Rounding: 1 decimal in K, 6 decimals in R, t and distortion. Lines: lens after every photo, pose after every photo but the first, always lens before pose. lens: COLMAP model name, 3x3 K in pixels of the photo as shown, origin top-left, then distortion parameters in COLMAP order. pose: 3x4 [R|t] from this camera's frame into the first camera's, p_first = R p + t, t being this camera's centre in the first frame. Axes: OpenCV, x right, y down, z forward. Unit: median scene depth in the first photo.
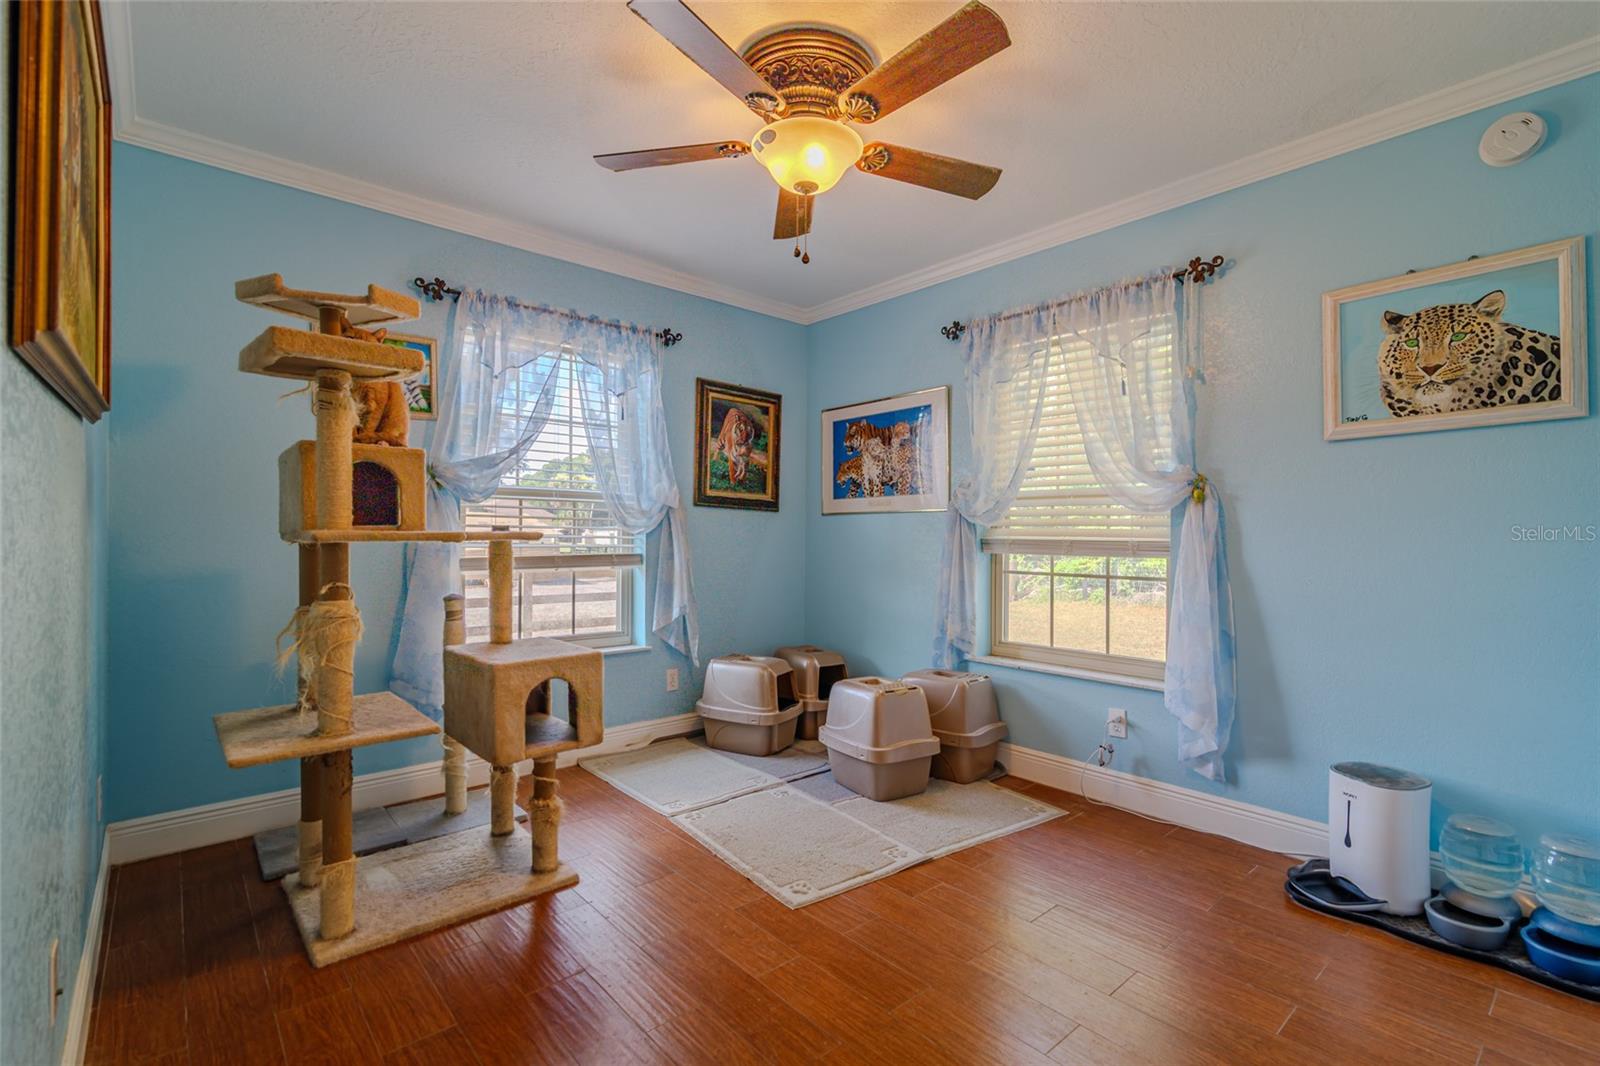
lens RADIAL K [[725.3, 0, 801.7], [0, 725.3, 530.3], [0, 0, 1]] dist [-0.000348, -0.001040]
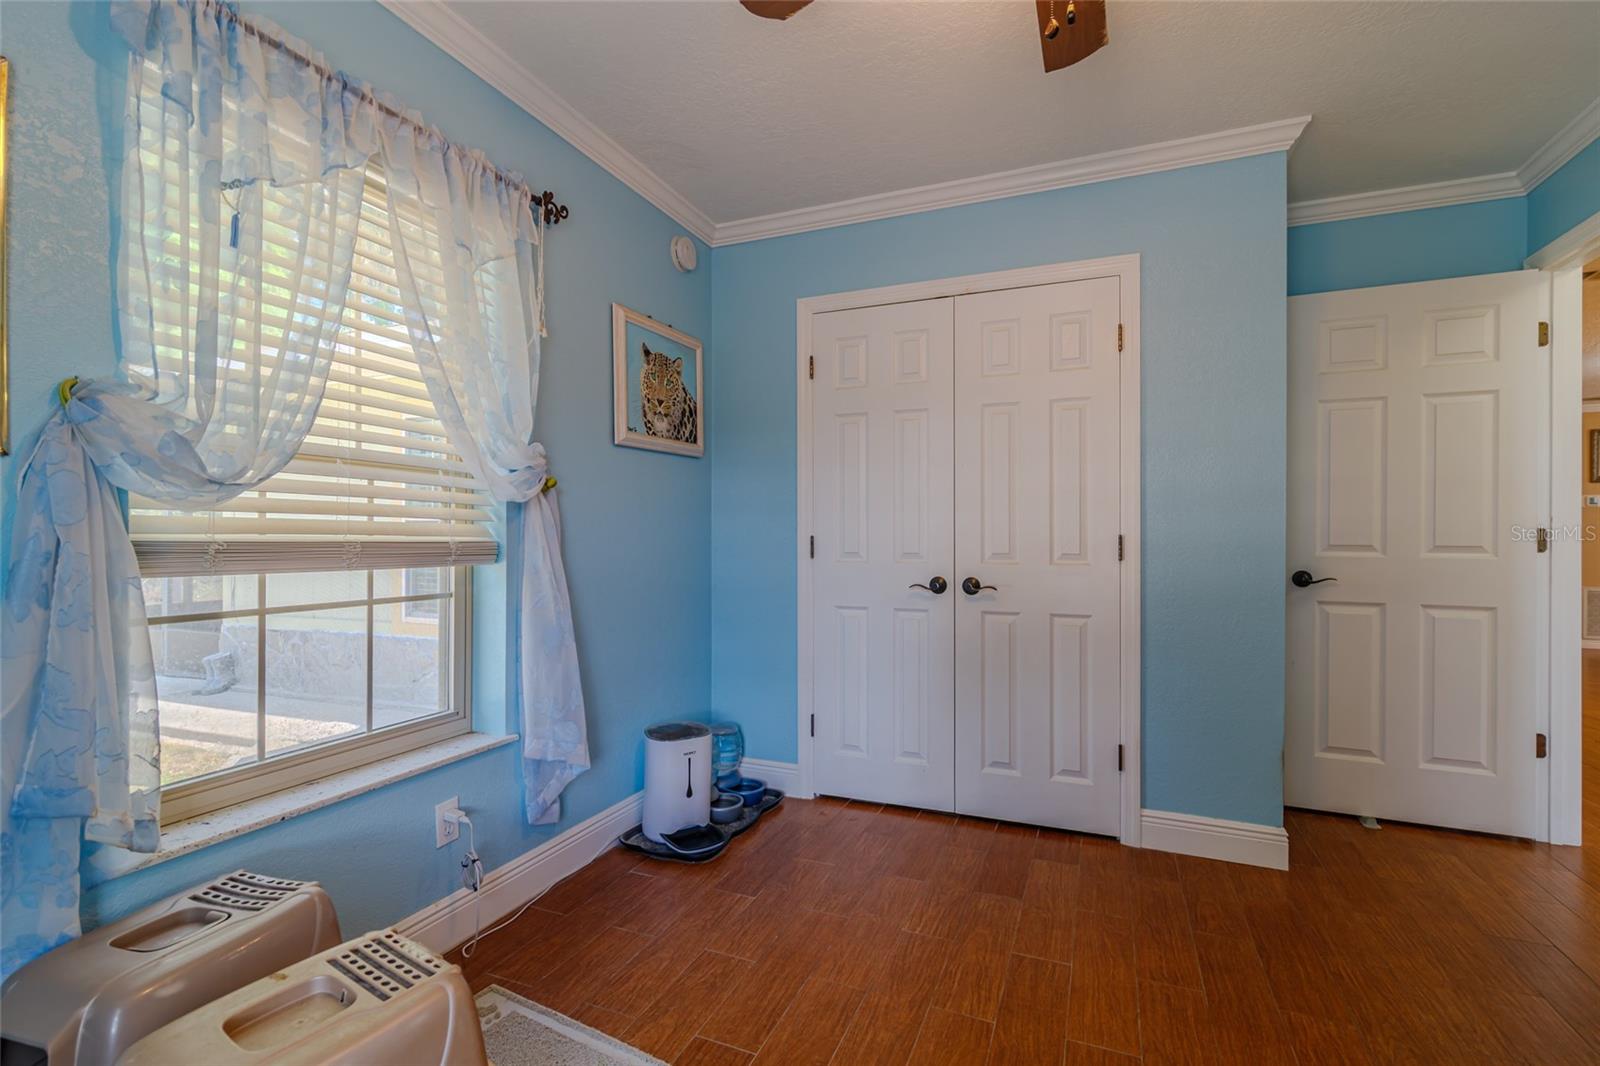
lens RADIAL K [[725.3, 0, 797.3], [0, 725.3, 541.1], [0, 0, 1]] dist [-0.000348, -0.001040]
pose [[-0.441720, -0.014391, 0.897038, -0.390745], [-0.009566, 0.999890, 0.011331, 0.003848], [-0.897102, -0.003576, -0.441809, 1.391322]]
